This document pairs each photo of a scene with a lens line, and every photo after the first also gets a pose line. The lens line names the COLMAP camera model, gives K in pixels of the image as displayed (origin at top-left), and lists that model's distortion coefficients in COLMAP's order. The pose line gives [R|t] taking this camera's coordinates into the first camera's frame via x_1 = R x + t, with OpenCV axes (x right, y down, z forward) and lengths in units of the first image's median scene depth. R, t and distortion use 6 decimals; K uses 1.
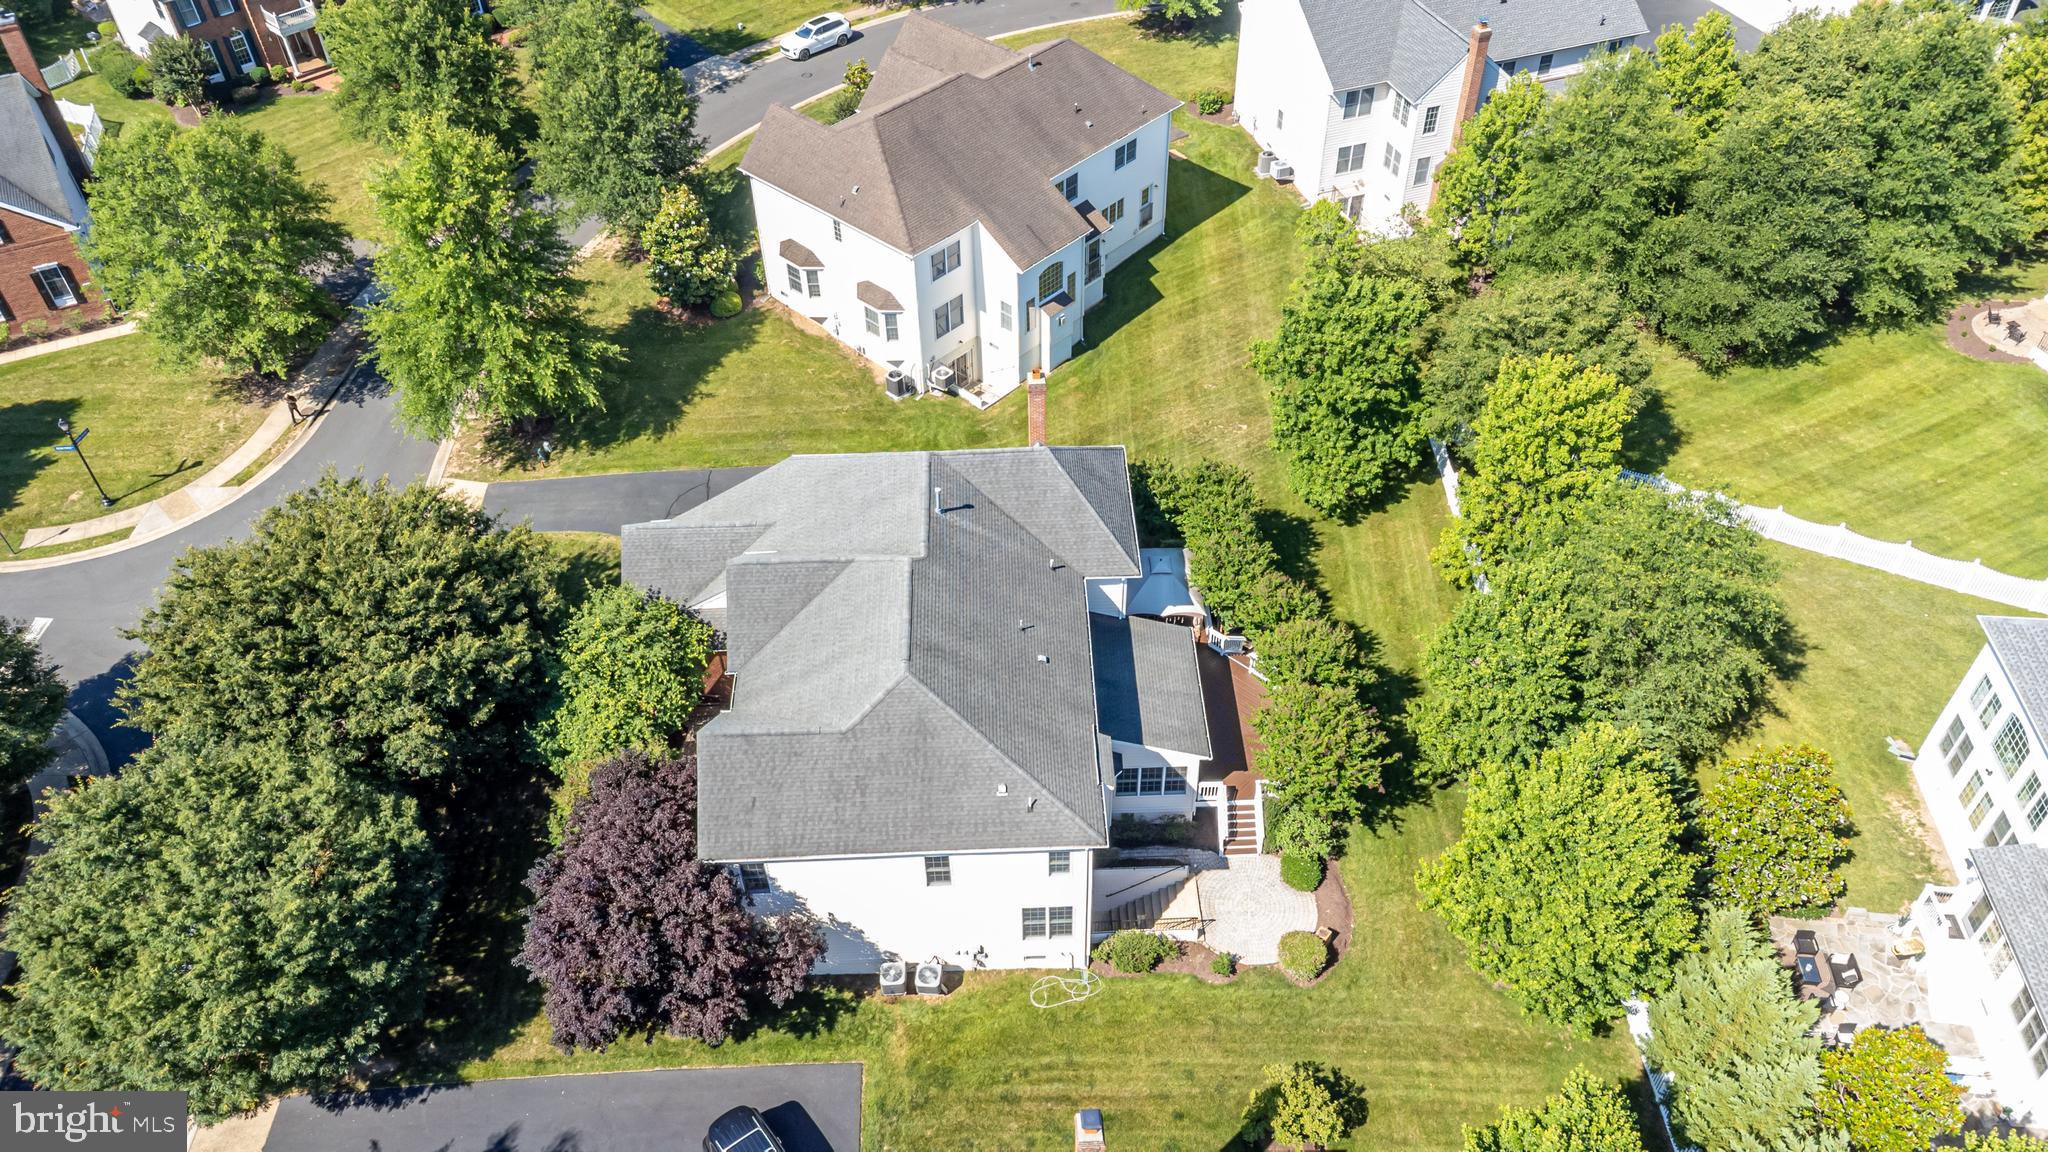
lens RADIAL K [[1535.5, 0, 1037.7], [0, 1535.5, 575.3], [0, 0, 1]] dist [0.019673, 0.046471]
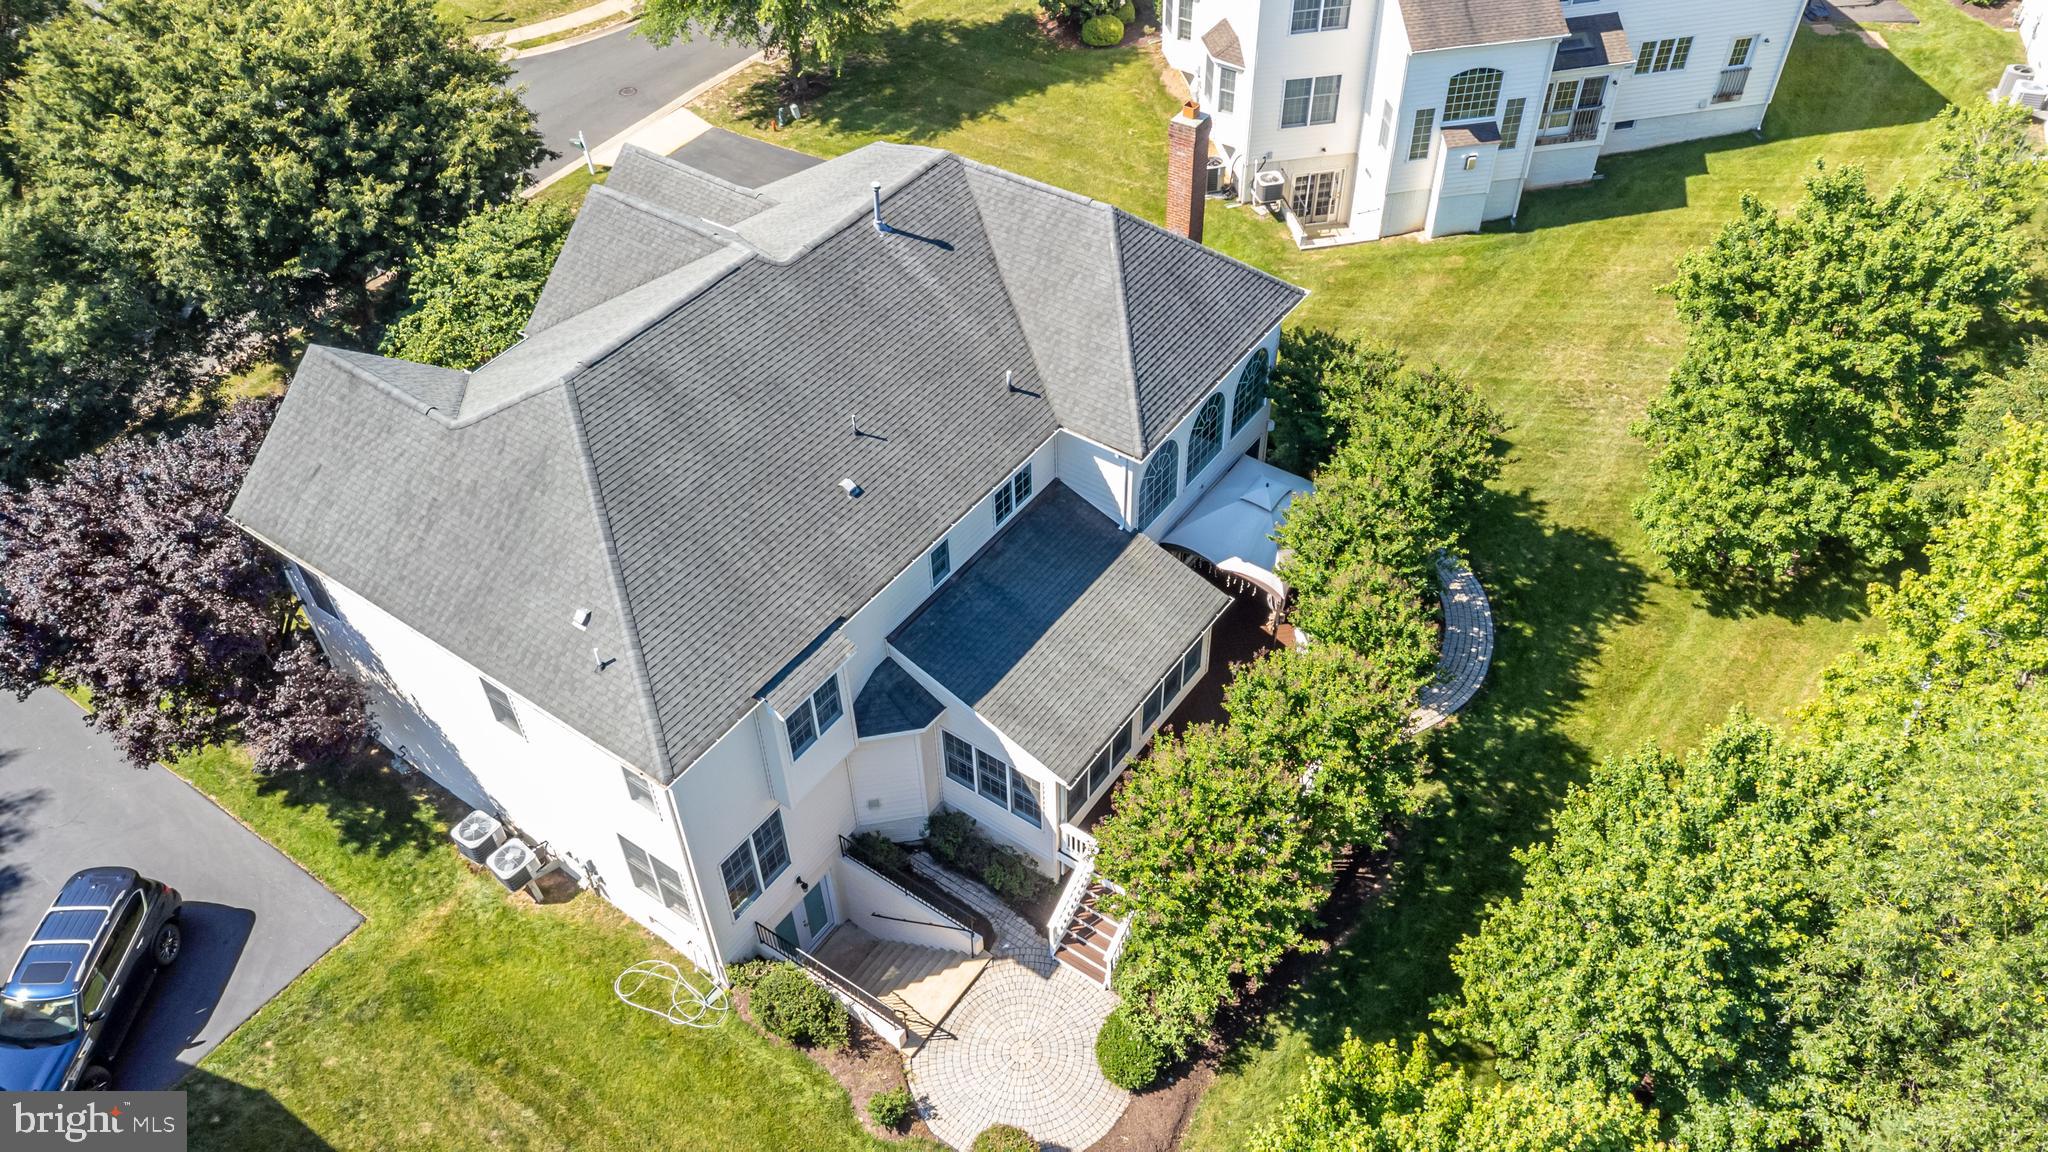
lens RADIAL K [[1535.5, 0, 1021.6], [0, 1535.5, 578.1], [0, 0, 1]] dist [0.019673, 0.046471]
pose [[0.793528, 0.418768, -0.441527, 0.253202], [-0.408591, 0.904339, 0.123390, -0.010580], [0.450962, 0.082490, 0.888723, 0.385863]]
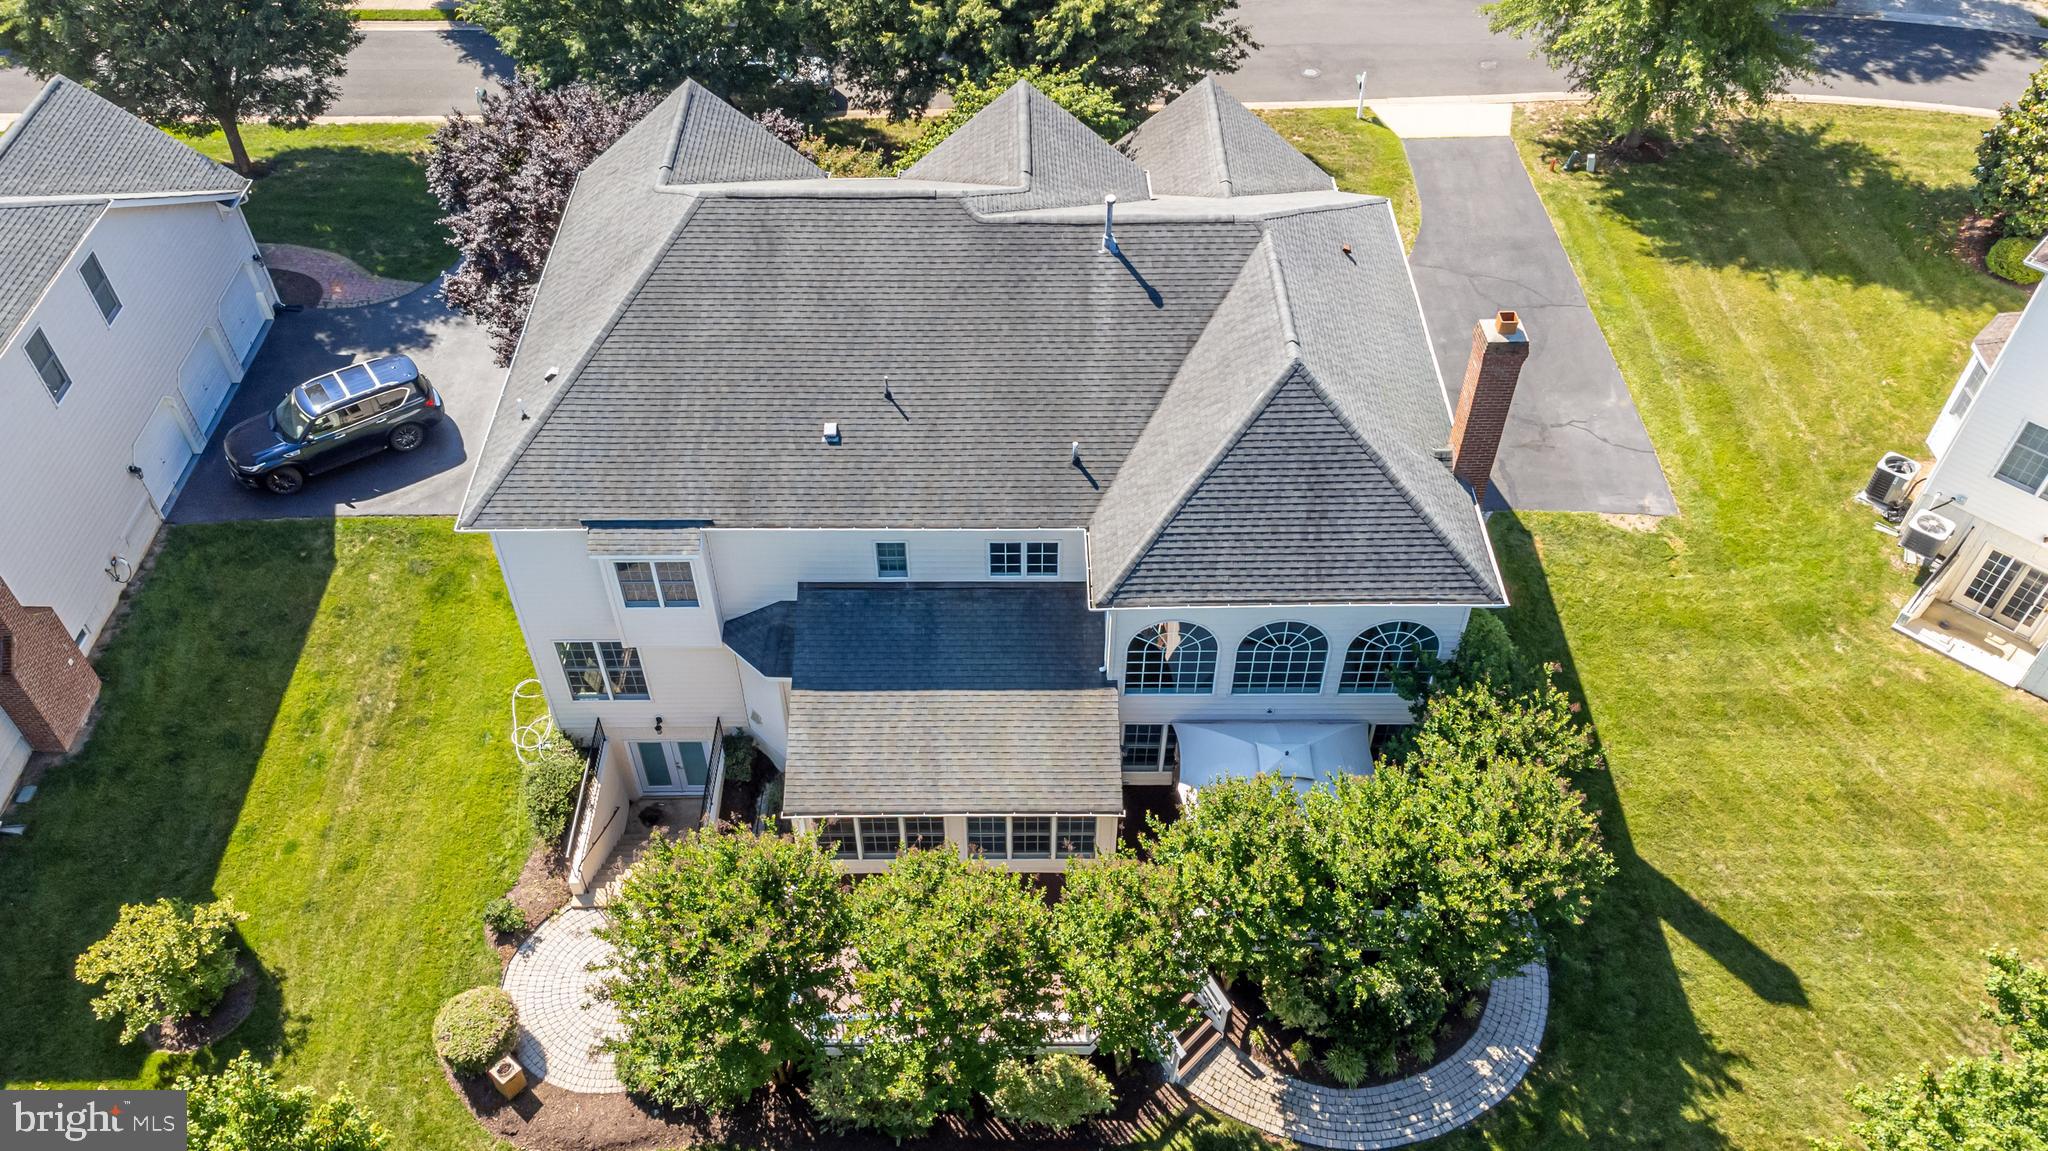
lens RADIAL K [[1535.5, 0, 1029.1], [0, 1535.5, 588.1], [0, 0, 1]] dist [0.019673, 0.046471]
pose [[-0.031820, 0.734041, -0.678359, 0.331781], [-0.682926, 0.479597, 0.550998, -0.218697], [0.729794, 0.480802, 0.486036, 0.611462]]
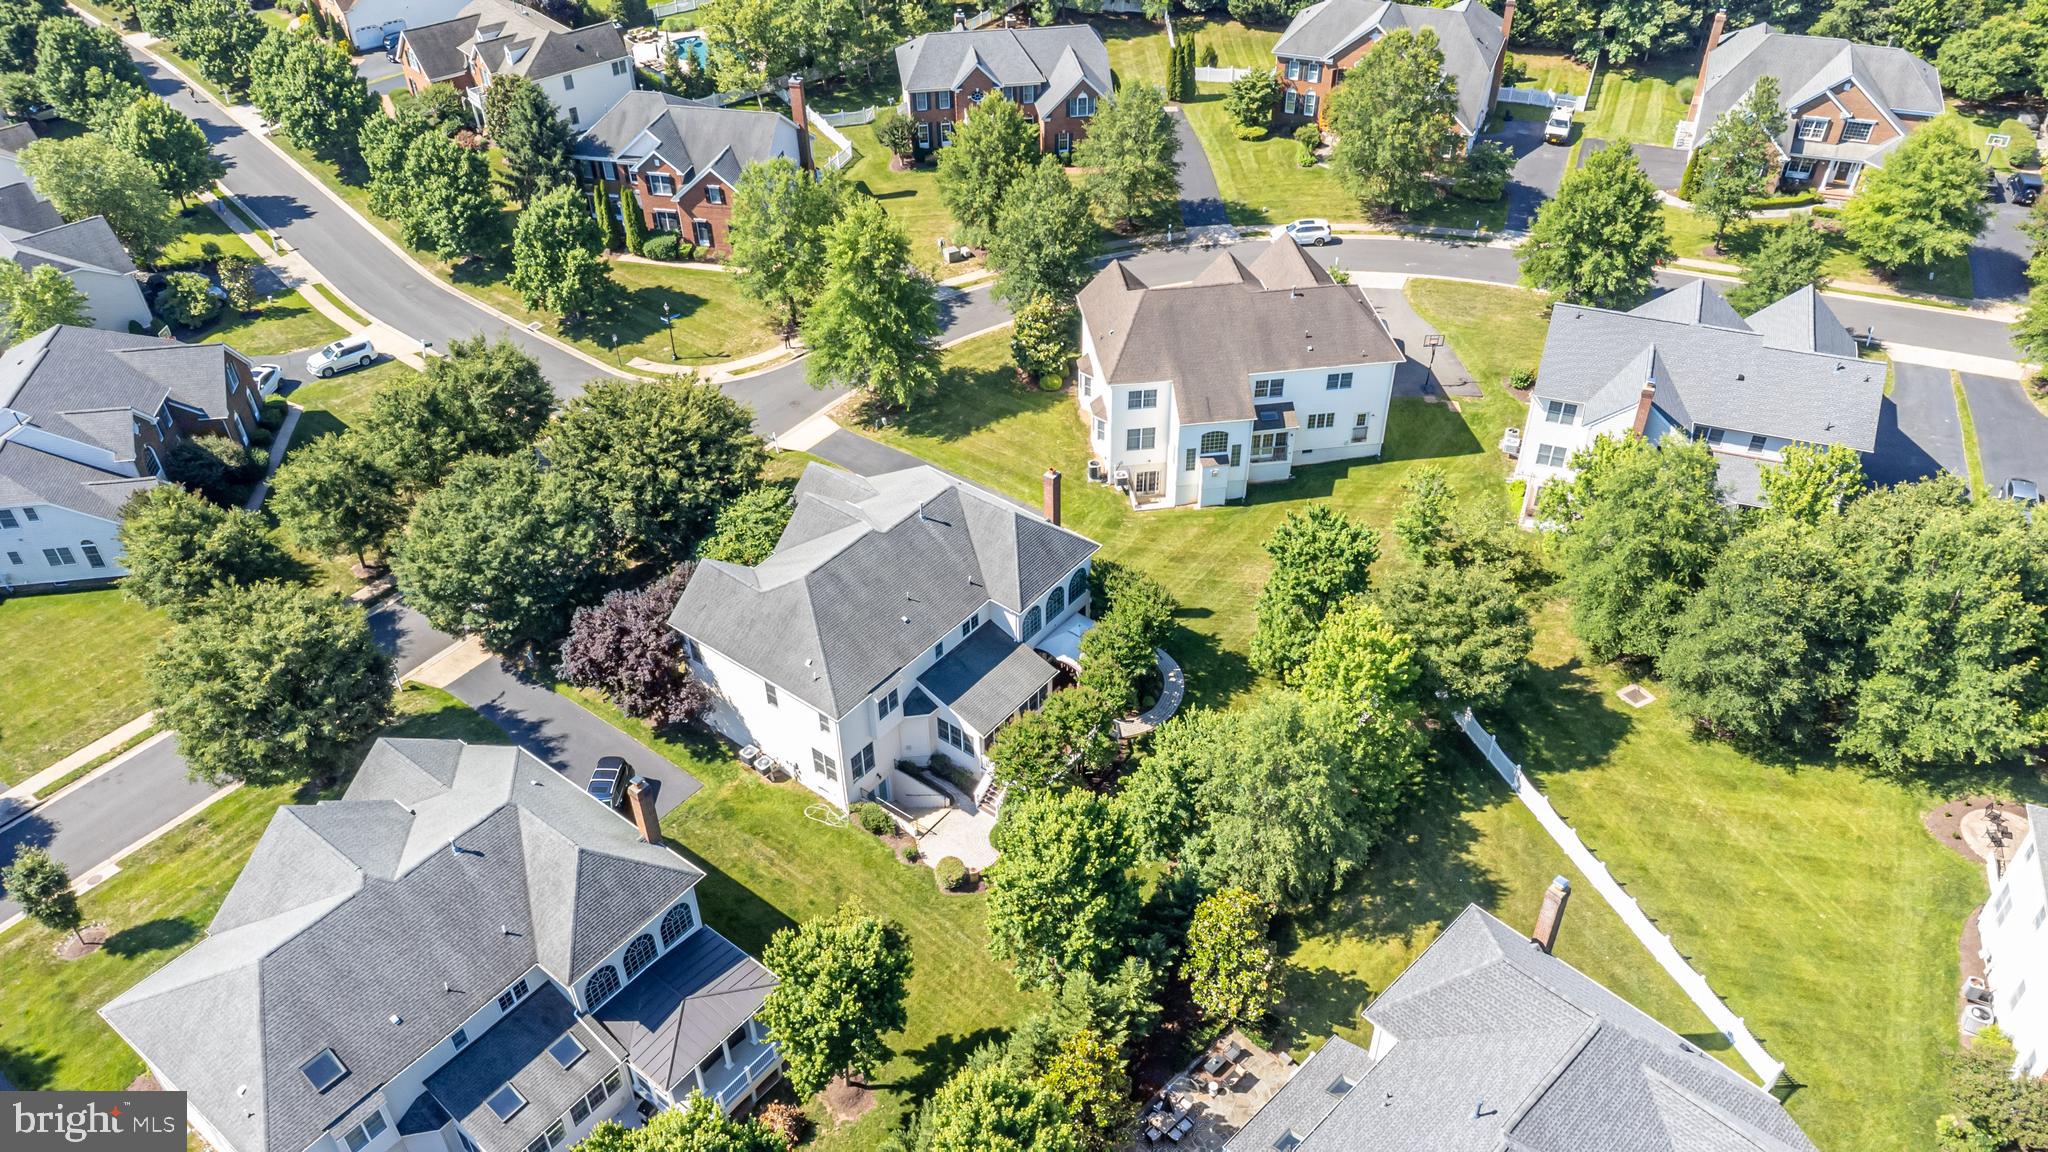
lens RADIAL K [[1535.5, 0, 1032.6], [0, 1535.5, 566.6], [0, 0, 1]] dist [0.019673, 0.046471]
pose [[0.766857, 0.400280, -0.501704, 0.660805], [-0.440069, 0.896936, 0.042965, -0.090421], [0.467194, 0.187836, 0.863972, -0.230778]]
